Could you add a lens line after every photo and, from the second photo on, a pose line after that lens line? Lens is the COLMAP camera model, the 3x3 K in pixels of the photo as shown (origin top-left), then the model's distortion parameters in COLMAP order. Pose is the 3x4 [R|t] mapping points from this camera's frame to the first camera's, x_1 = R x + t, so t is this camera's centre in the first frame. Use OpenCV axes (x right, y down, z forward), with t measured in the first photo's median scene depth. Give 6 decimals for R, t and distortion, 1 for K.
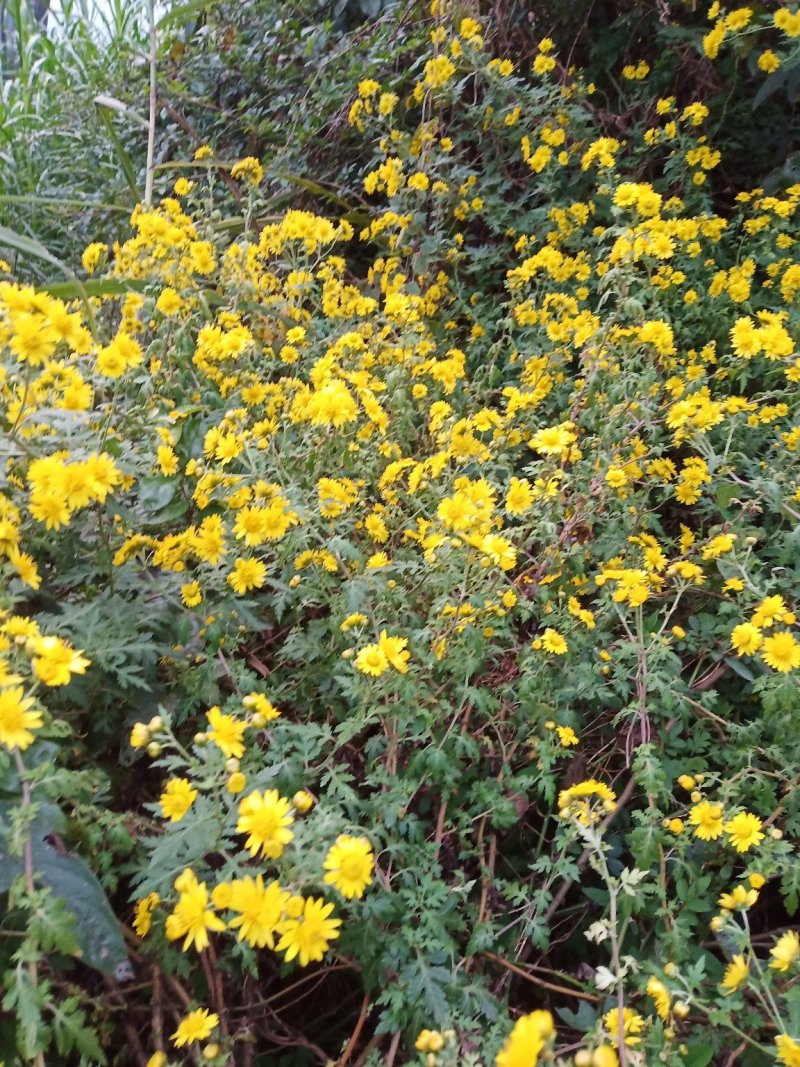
lens RADIAL K [[830.1, 0, 398.2], [0, 830.1, 535.1], [0, 0, 1]] dist [0.006504, -0.026923]
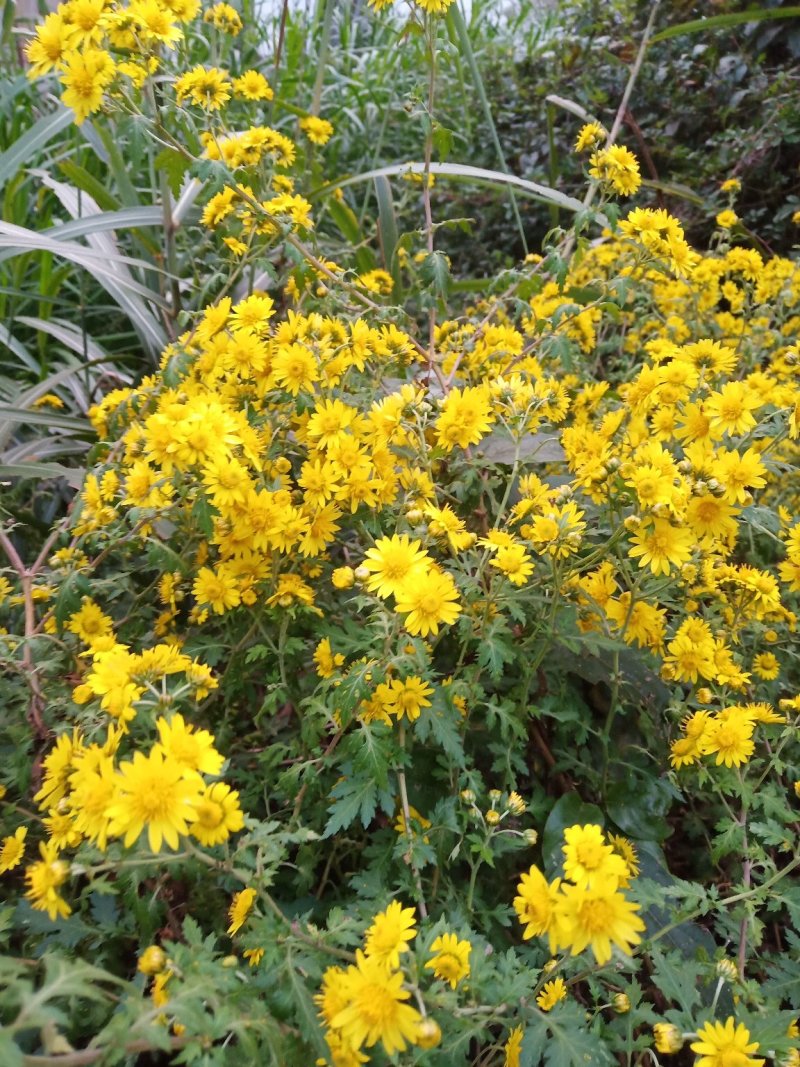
lens RADIAL K [[830.1, 0, 398.7], [0, 830.1, 533.6], [0, 0, 1]] dist [0.006504, -0.026923]
pose [[0.939883, 0.279129, -0.196739, -0.200655], [-0.280415, 0.959630, 0.021871, 0.009700], [0.194901, 0.034613, 0.980212, -0.000966]]
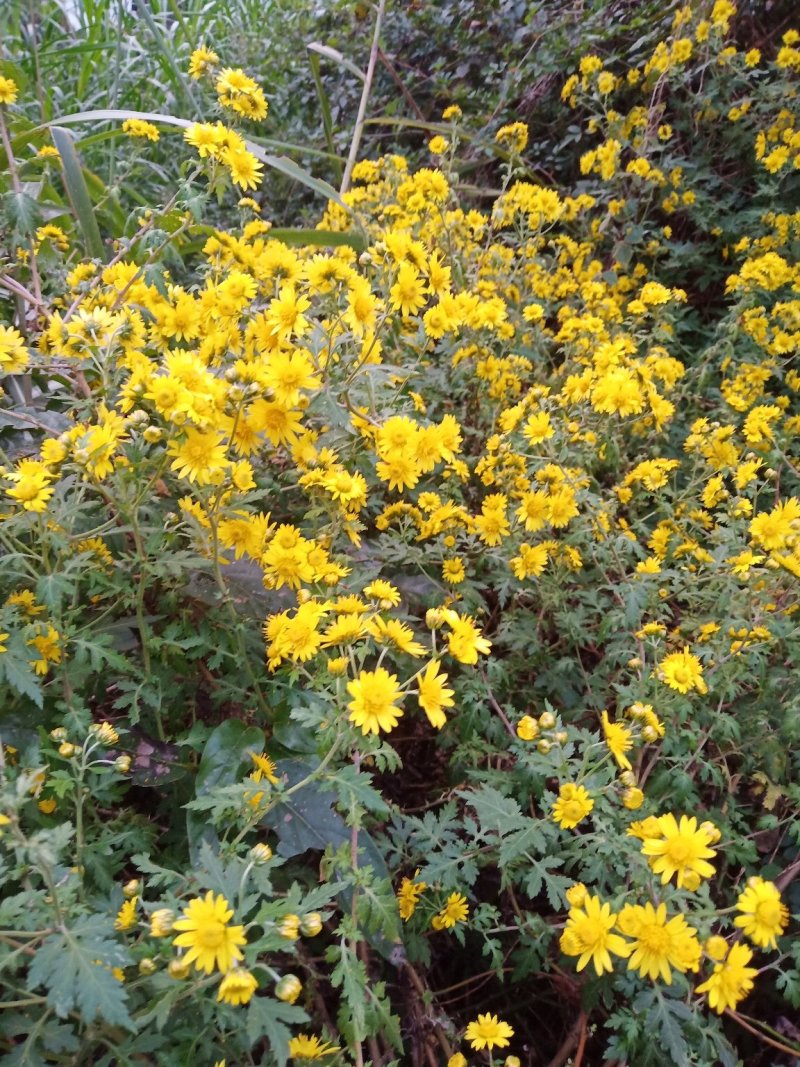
lens RADIAL K [[830.1, 0, 398.3], [0, 830.1, 531.9], [0, 0, 1]] dist [0.006504, -0.026923]
pose [[0.985357, 0.151280, -0.078656, -0.101092], [-0.149471, 0.988357, 0.028434, 0.003890], [0.082041, -0.016260, 0.996496, 0.014458]]
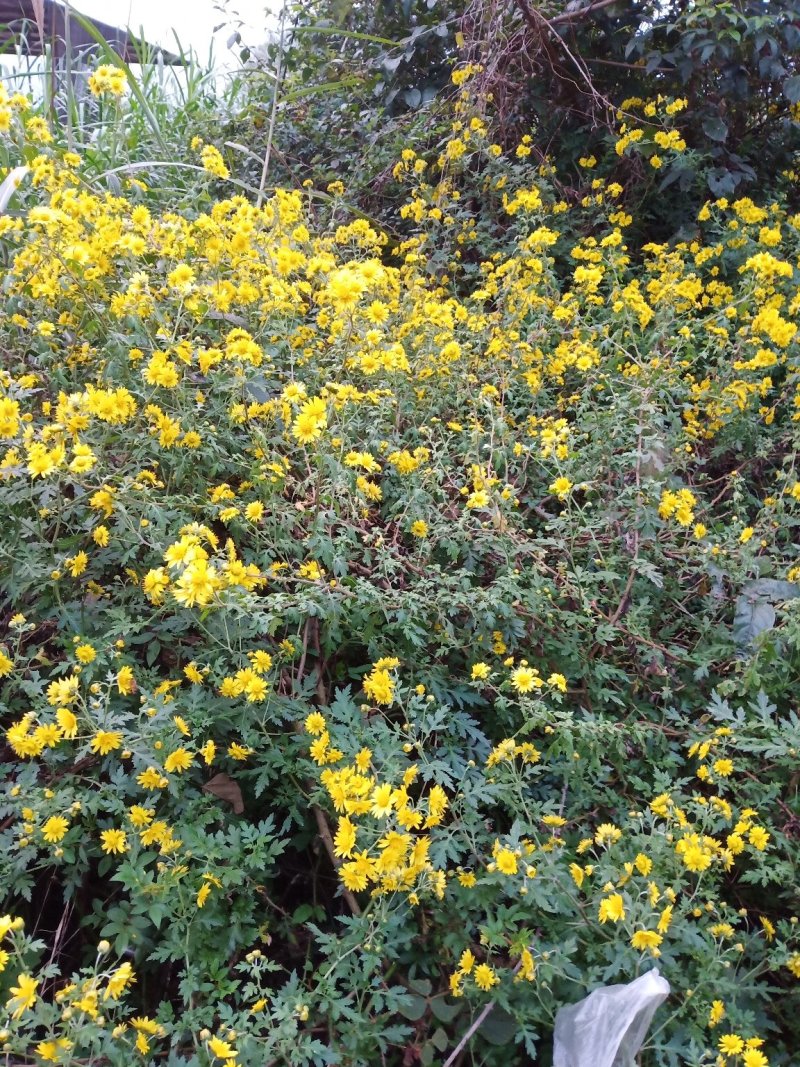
lens RADIAL K [[830.1, 0, 393.2], [0, 830.1, 534.6], [0, 0, 1]] dist [0.006504, -0.026923]
pose [[0.994992, 0.099843, 0.004712, -0.001292], [-0.099134, 0.991754, -0.081213, 0.281567], [-0.012782, 0.080340, 0.996686, -0.465297]]
